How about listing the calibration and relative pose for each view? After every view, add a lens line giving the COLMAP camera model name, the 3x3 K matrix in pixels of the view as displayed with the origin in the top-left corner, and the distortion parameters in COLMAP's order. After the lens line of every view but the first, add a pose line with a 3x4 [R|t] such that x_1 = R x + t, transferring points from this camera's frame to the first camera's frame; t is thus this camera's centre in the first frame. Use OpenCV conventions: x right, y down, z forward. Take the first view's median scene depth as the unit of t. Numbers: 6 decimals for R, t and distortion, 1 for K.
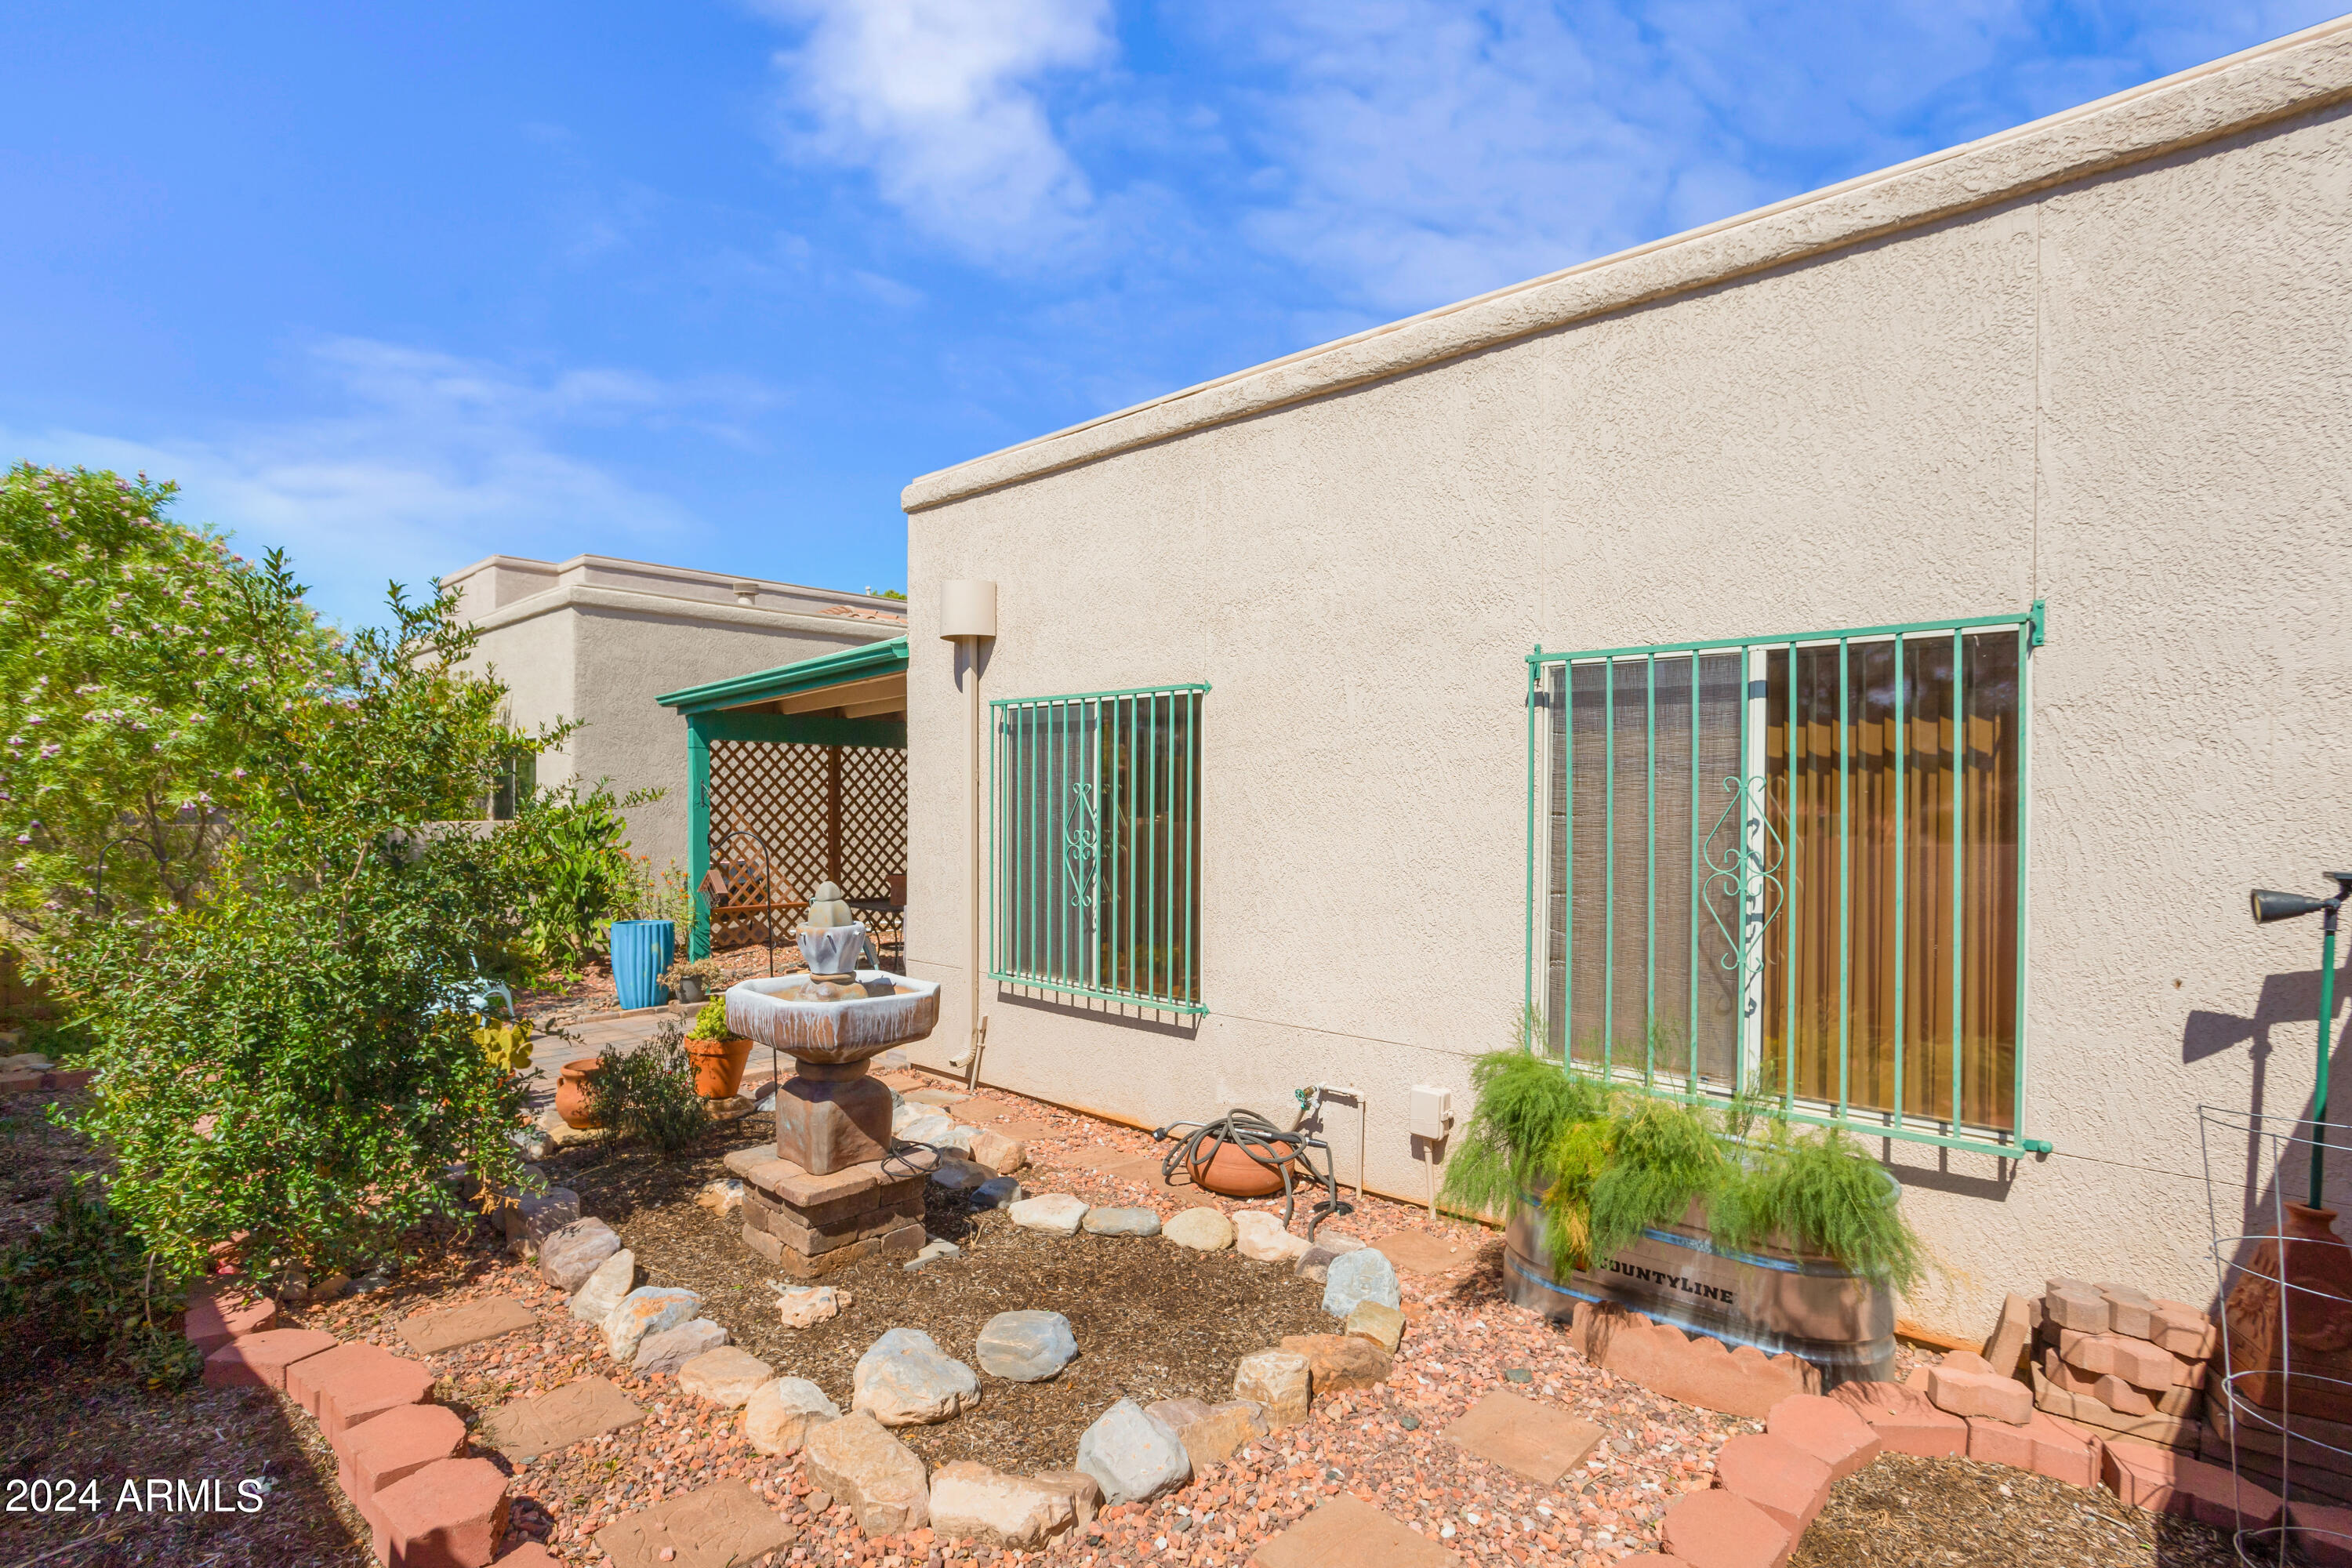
lens RADIAL K [[1159.0, 0, 1166.8], [0, 1159.0, 773.2], [0, 0, 1]] dist [-0.048780, 0.032496]
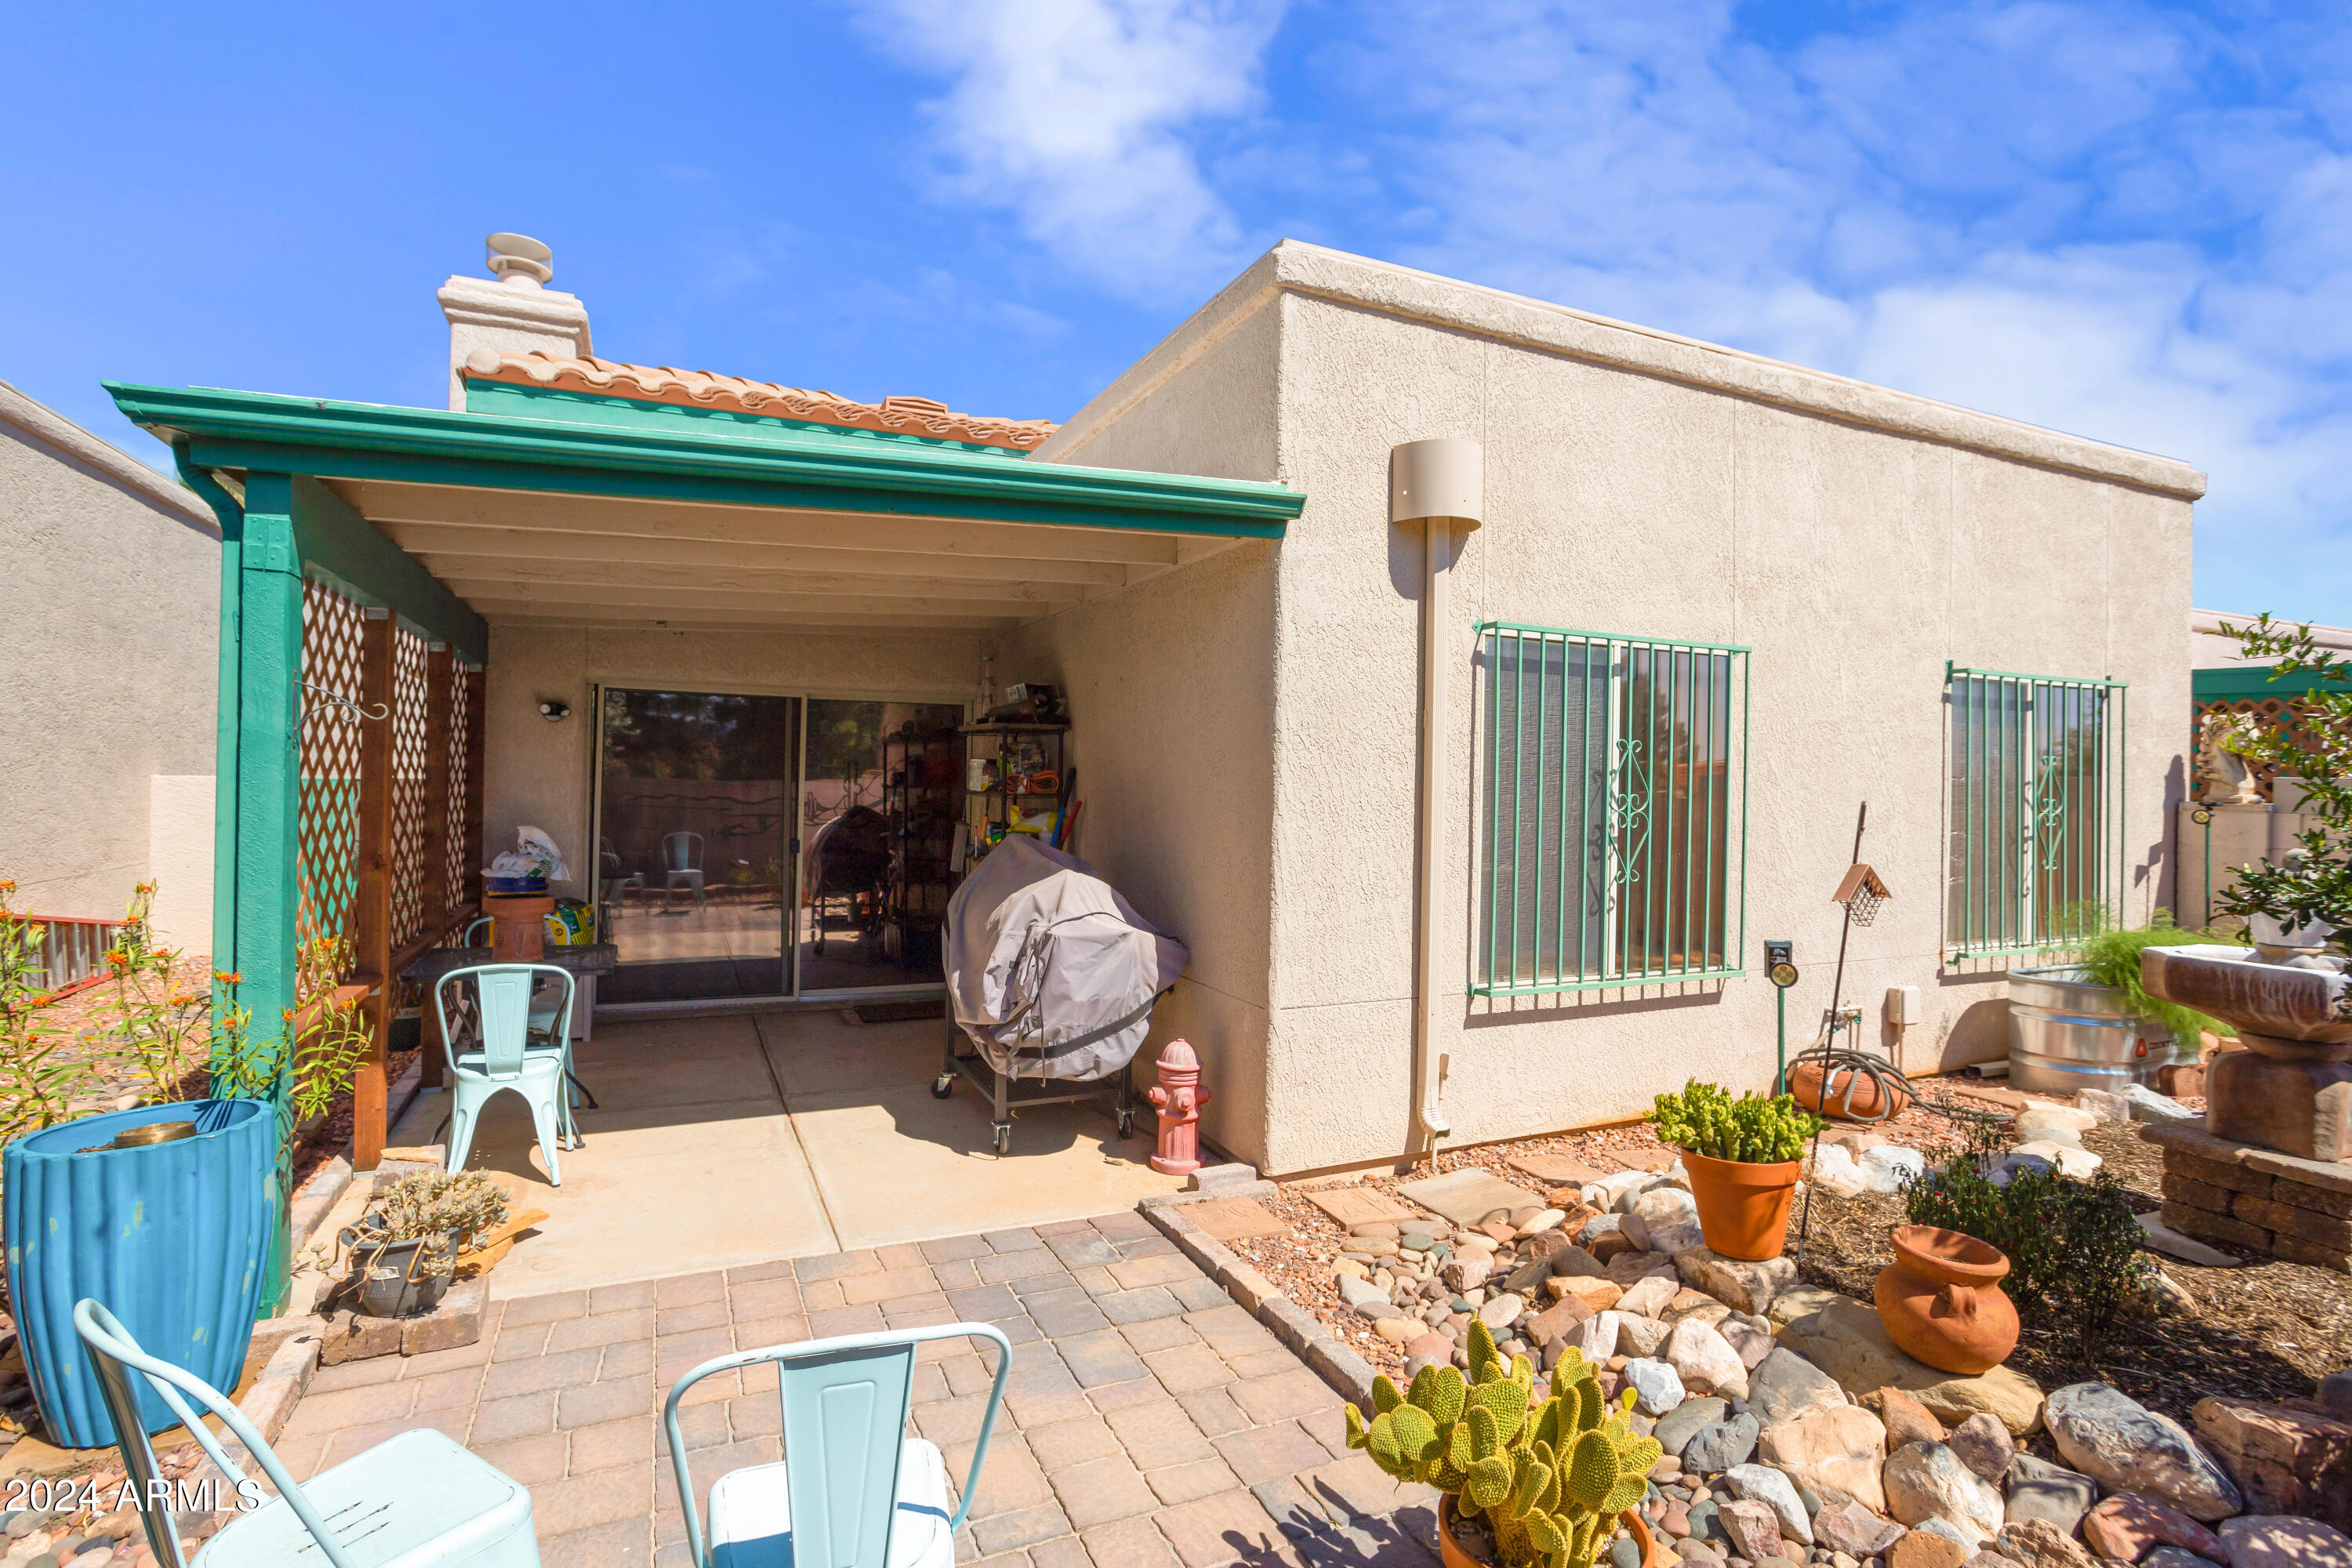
lens RADIAL K [[1159.0, 0, 1166.8], [0, 1159.0, 773.2], [0, 0, 1]] dist [-0.048780, 0.032496]
pose [[0.372107, 0.018083, 0.928014, -0.974149], [-0.029947, 0.999524, -0.007468, 0.049616], [-0.927707, -0.025012, 0.372471, 0.980306]]
